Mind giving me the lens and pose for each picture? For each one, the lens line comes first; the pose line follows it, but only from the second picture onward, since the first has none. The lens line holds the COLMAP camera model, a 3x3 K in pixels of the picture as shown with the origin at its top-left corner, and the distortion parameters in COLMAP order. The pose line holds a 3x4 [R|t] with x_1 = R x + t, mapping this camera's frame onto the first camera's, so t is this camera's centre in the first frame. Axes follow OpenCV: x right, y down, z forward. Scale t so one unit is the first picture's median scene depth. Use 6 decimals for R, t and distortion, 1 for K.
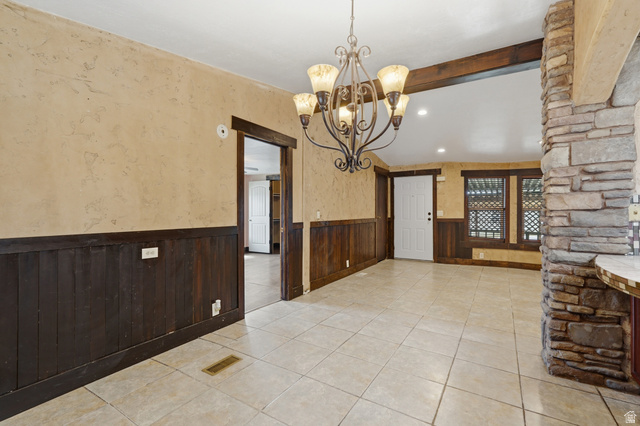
lens RADIAL K [[288.8, 0, 324.7], [0, 288.8, 212.3], [0, 0, 1]] dist [-0.010309, 0.005954]
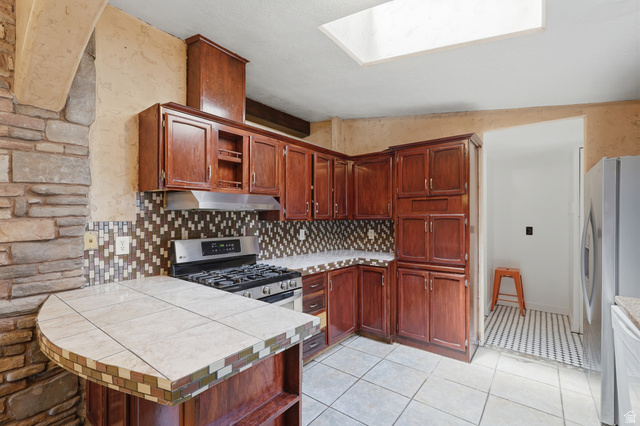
lens RADIAL K [[283.3, 0, 320.9], [0, 283.3, 216.1], [0, 0, 1]] dist [-0.006802, 0.003364]
pose [[0.113787, -0.001541, 0.993504, 0.155818], [0.002609, 0.999996, 0.001252, -0.050074], [-0.993502, 0.002449, 0.113790, 0.091414]]
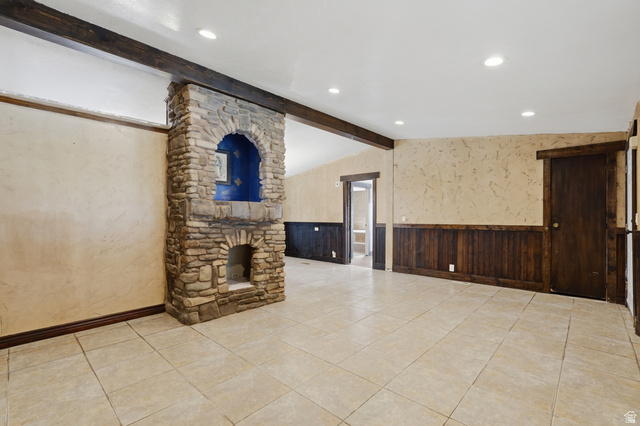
lens RADIAL K [[288.8, 0, 323.3], [0, 288.8, 217.5], [0, 0, 1]] dist [-0.010309, 0.005954]
pose [[-0.191303, -0.003511, -0.981525, 2.032437], [-0.006761, 0.999975, -0.002260, 0.010943], [0.981508, 0.006203, -0.191322, 1.313751]]
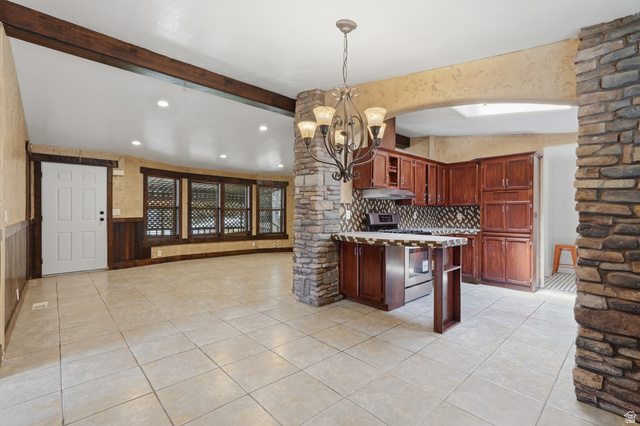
lens RADIAL K [[288.8, 0, 319.7], [0, 288.8, 212.4], [0, 0, 1]] dist [-0.010309, 0.005954]
pose [[0.273290, -0.005206, 0.961918, -0.588662], [-0.001516, 0.999982, 0.005842, -0.003594], [-0.961931, -0.003055, 0.273277, 0.365387]]
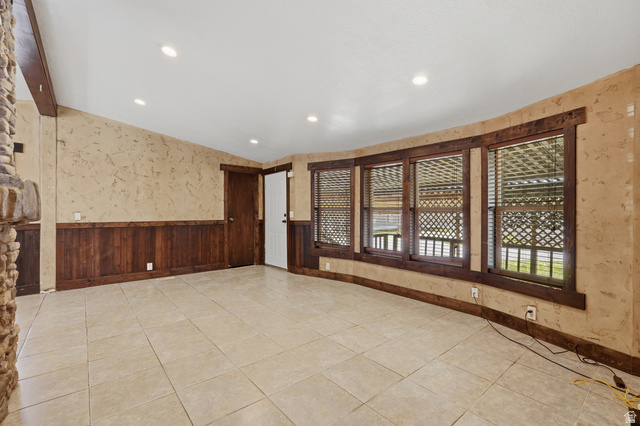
lens RADIAL K [[288.8, 0, 321.4], [0, 288.8, 213.1], [0, 0, 1]] dist [-0.010309, 0.005954]
pose [[0.949799, -0.005483, -0.312812, 1.637578], [0.003818, 0.999975, -0.005932, 0.009929], [0.312837, 0.004440, 0.949797, 0.455933]]
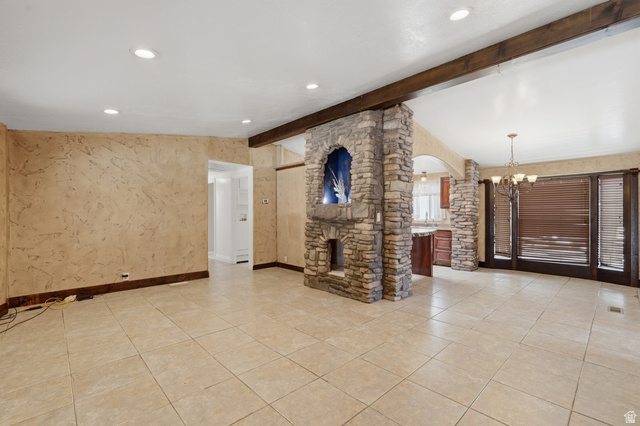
lens RADIAL K [[288.8, 0, 321.2], [0, 288.8, 211.5], [0, 0, 1]] dist [-0.010309, 0.005954]
pose [[-0.966648, -0.005085, 0.256059, 0.617343], [-0.006118, 0.999976, -0.003239, -0.009282], [-0.256036, -0.004698, -0.966656, 2.177391]]
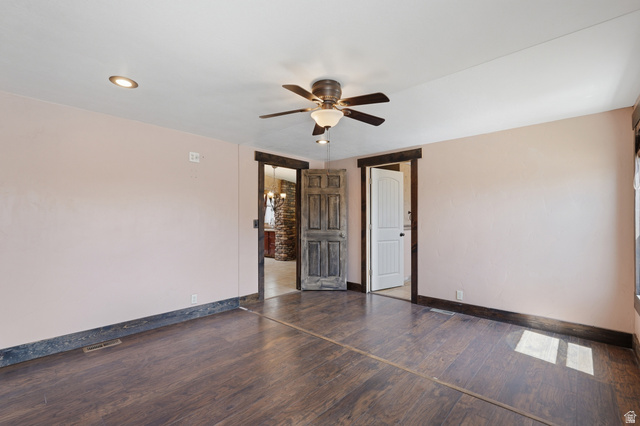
lens RADIAL K [[288.8, 0, 316.2], [0, 288.8, 217.9], [0, 0, 1]] dist [-0.010309, 0.005954]
pose [[-0.978513, -0.003776, 0.206151, -0.729267], [-0.005855, 0.999938, -0.009475, 0.005666], [-0.206102, -0.010478, -0.978474, 2.618345]]
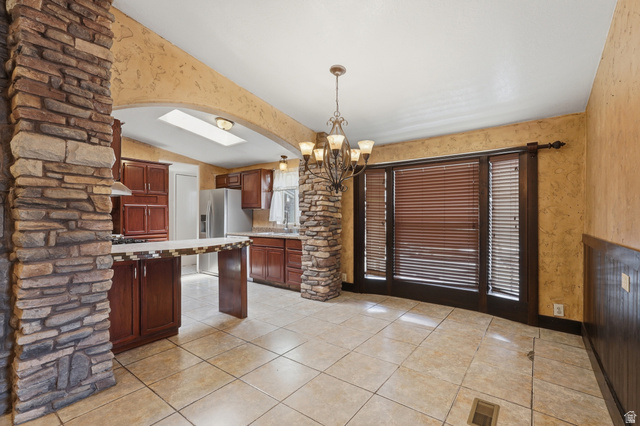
lens RADIAL K [[288.8, 0, 323.2], [0, 288.8, 215.5], [0, 0, 1]] dist [-0.010309, 0.005954]
pose [[-0.994912, -0.005585, 0.100596, 0.001623], [-0.005468, 0.999984, 0.001439, -0.003415], [-0.100603, 0.000882, -0.994926, 1.307798]]
